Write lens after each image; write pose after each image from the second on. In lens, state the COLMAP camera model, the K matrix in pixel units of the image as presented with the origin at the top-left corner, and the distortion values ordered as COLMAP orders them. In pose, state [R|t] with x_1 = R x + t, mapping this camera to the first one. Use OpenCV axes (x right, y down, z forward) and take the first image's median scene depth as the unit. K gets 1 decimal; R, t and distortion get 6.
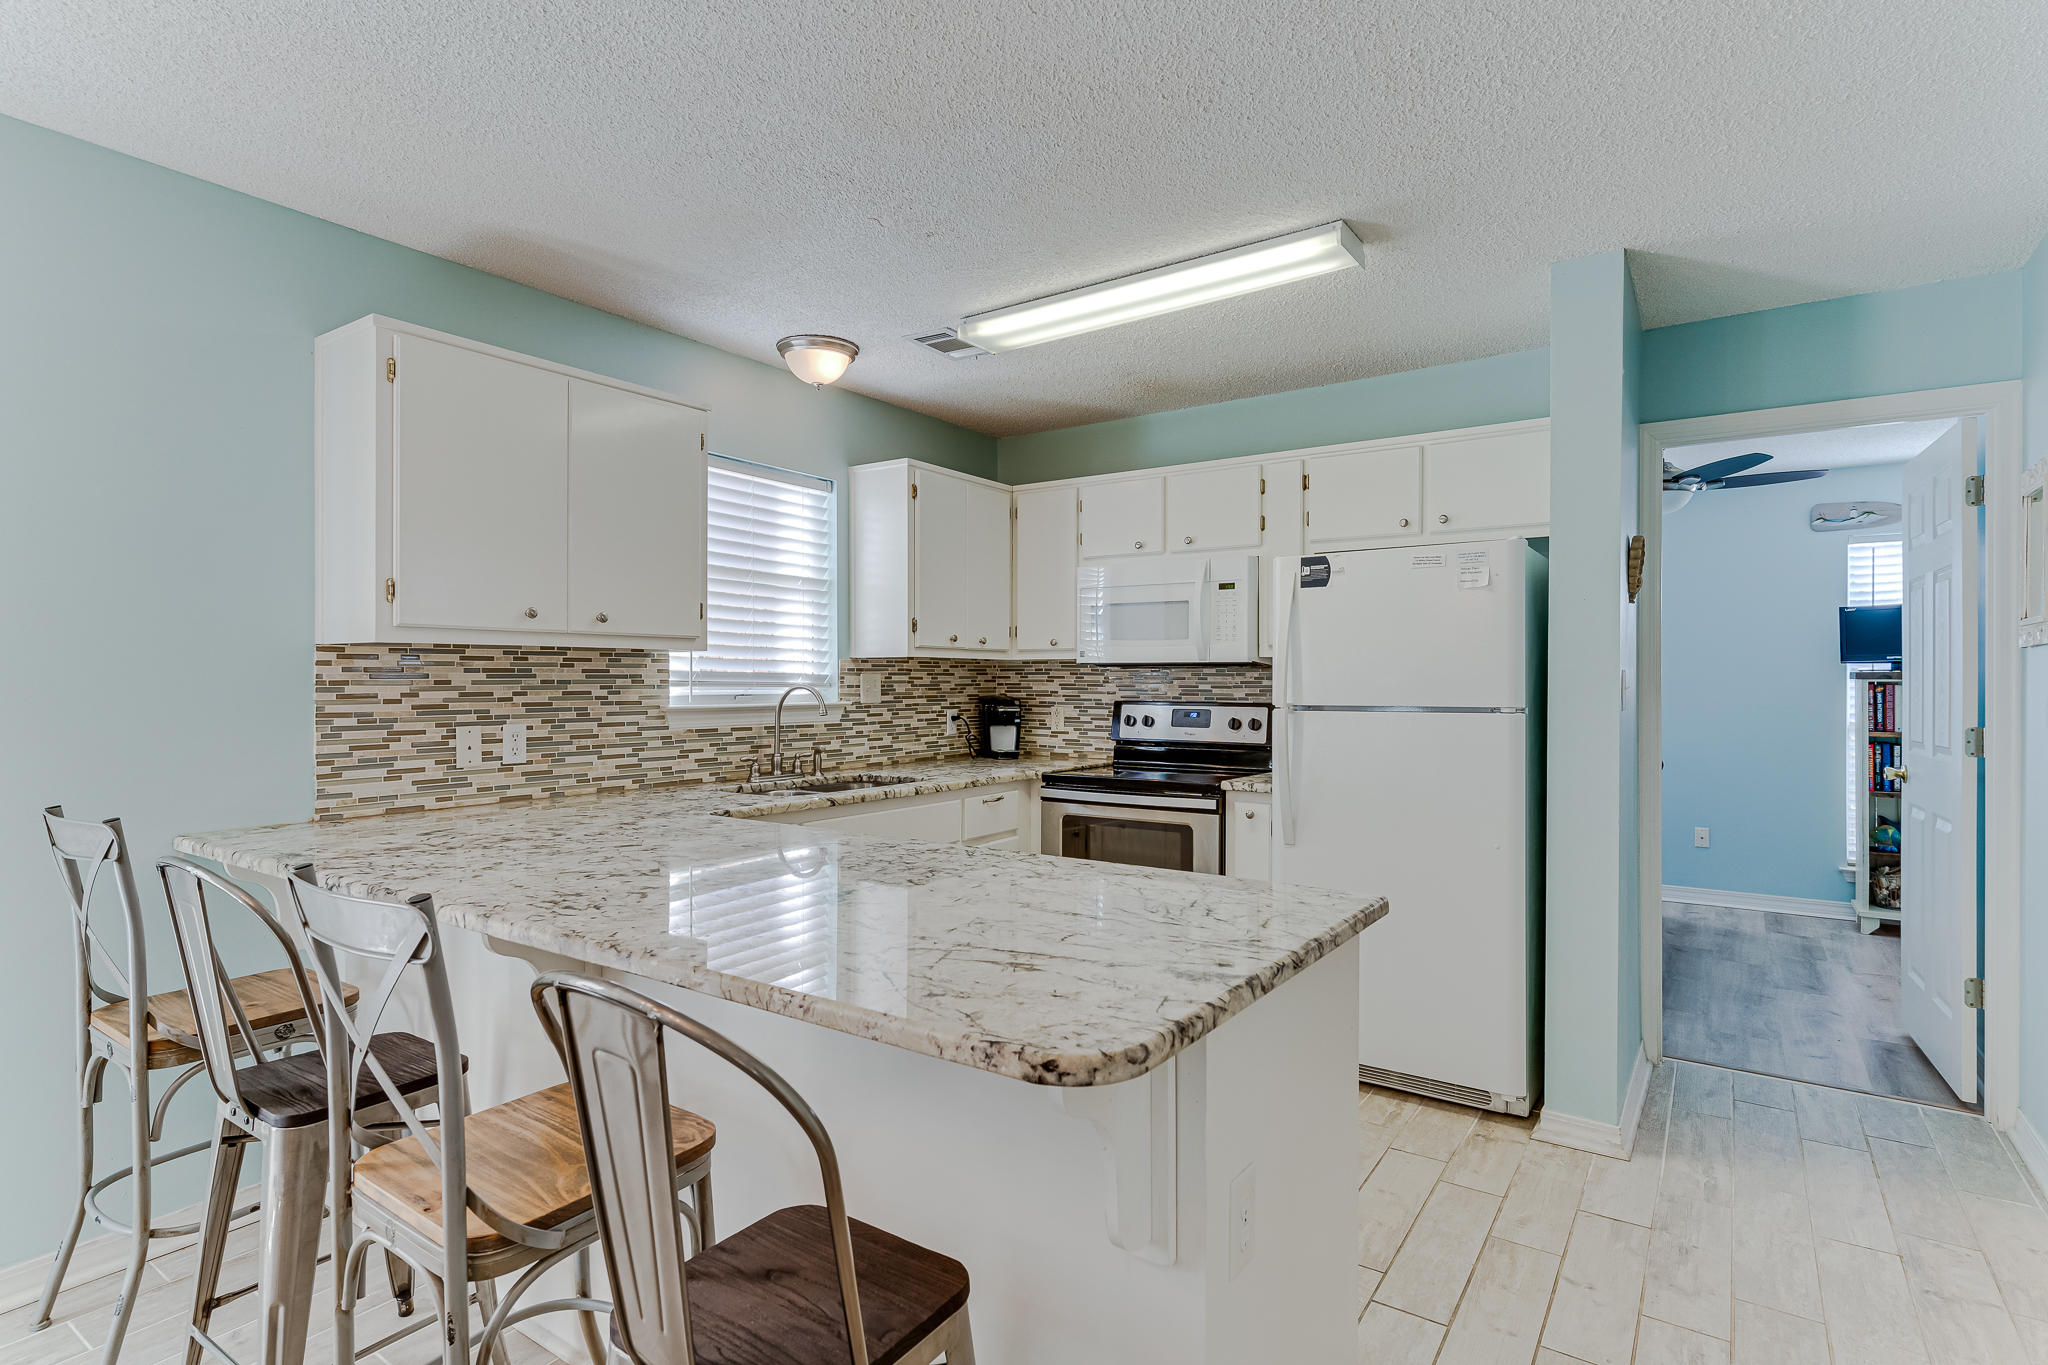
lens RADIAL K [[1036.9, 0, 1024.0], [0, 1036.9, 682.5], [0, 0, 1]] dist [0.002719, 0.000785]
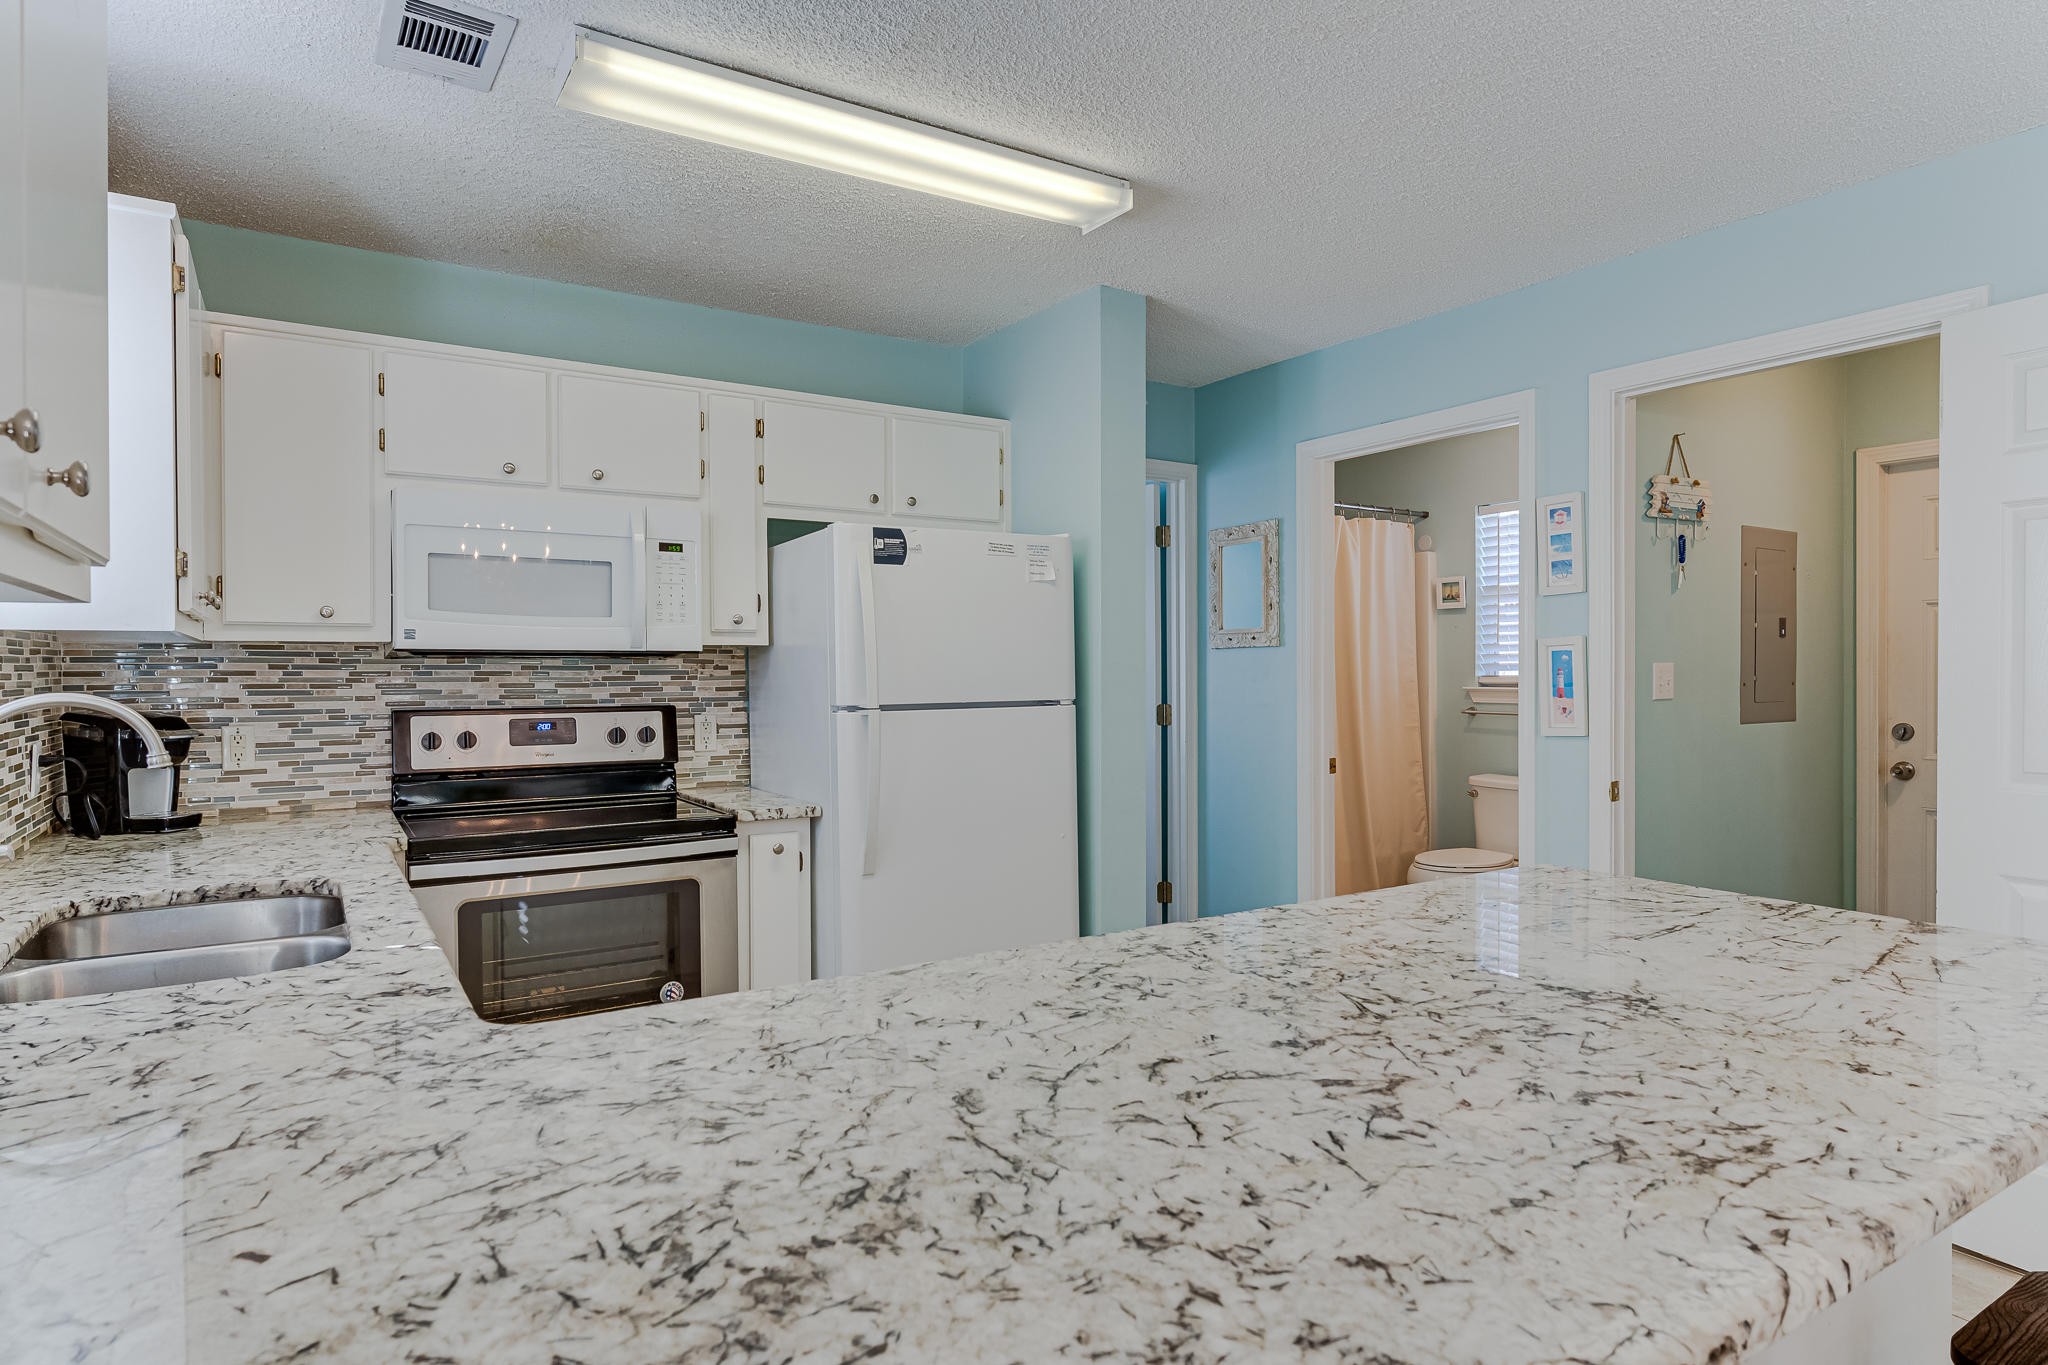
lens RADIAL K [[1116.2, 0, 1014.9], [0, 1116.2, 680.3], [0, 0, 1]] dist [-0.005006, -0.000957]
pose [[0.391816, -0.012569, 0.919958, -0.479798], [0.006769, 0.999919, 0.010778, -0.006548], [-0.920019, 0.002004, 0.391869, 0.515601]]
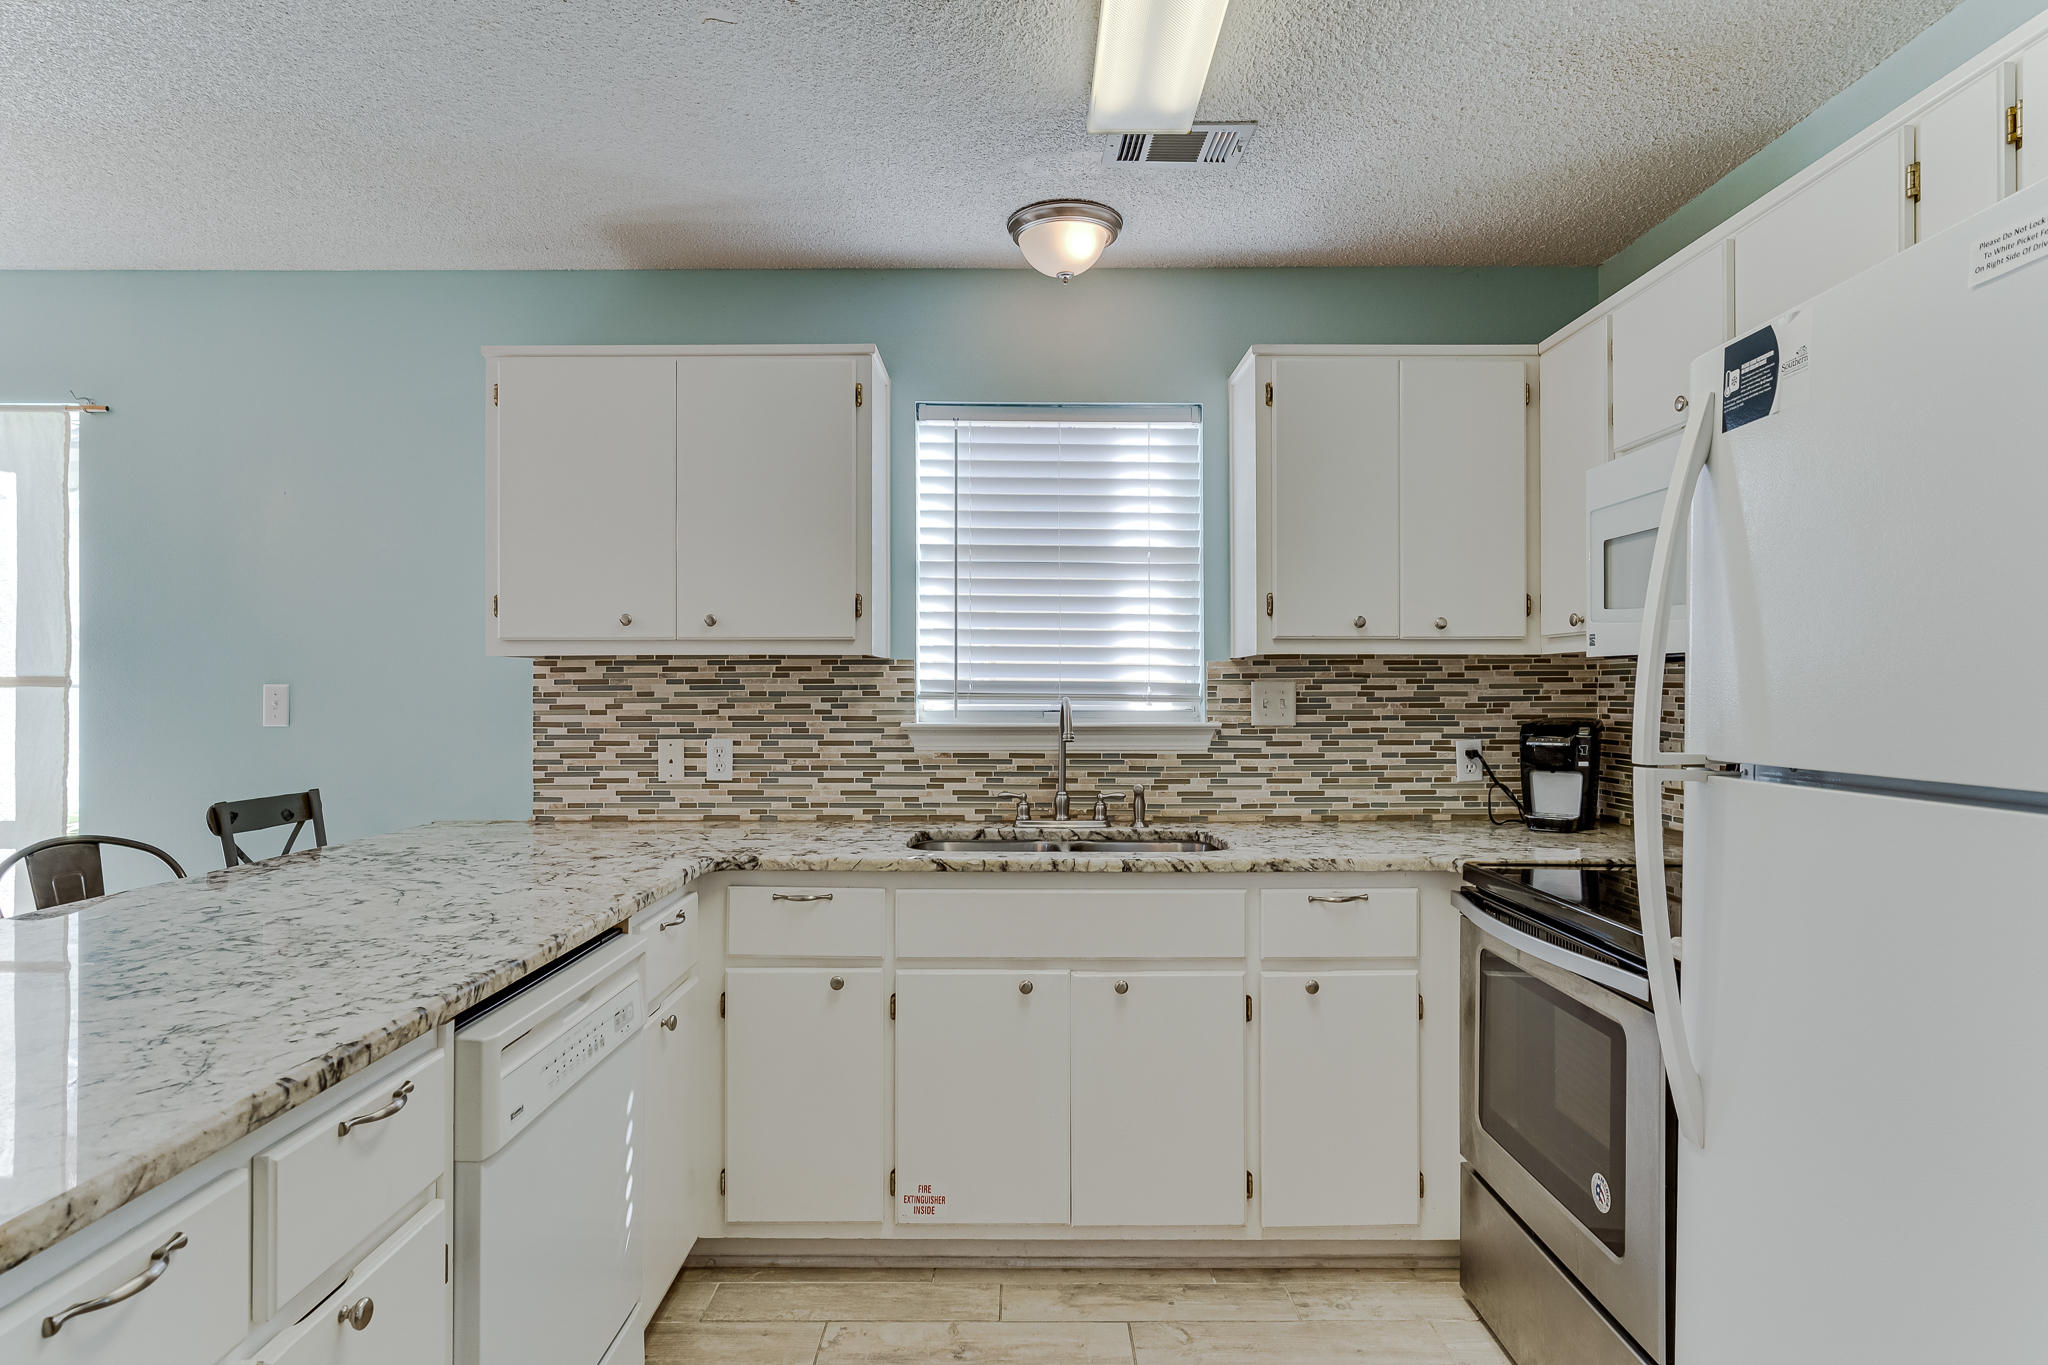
lens RADIAL K [[1116.2, 0, 1014.9], [0, 1116.2, 680.3], [0, 0, 1]] dist [-0.005006, -0.000957]
pose [[0.567105, -0.008069, -0.823606, 0.418461], [-0.000750, 0.999947, -0.010313, -0.002113], [0.823645, 0.006466, 0.567069, 0.550119]]
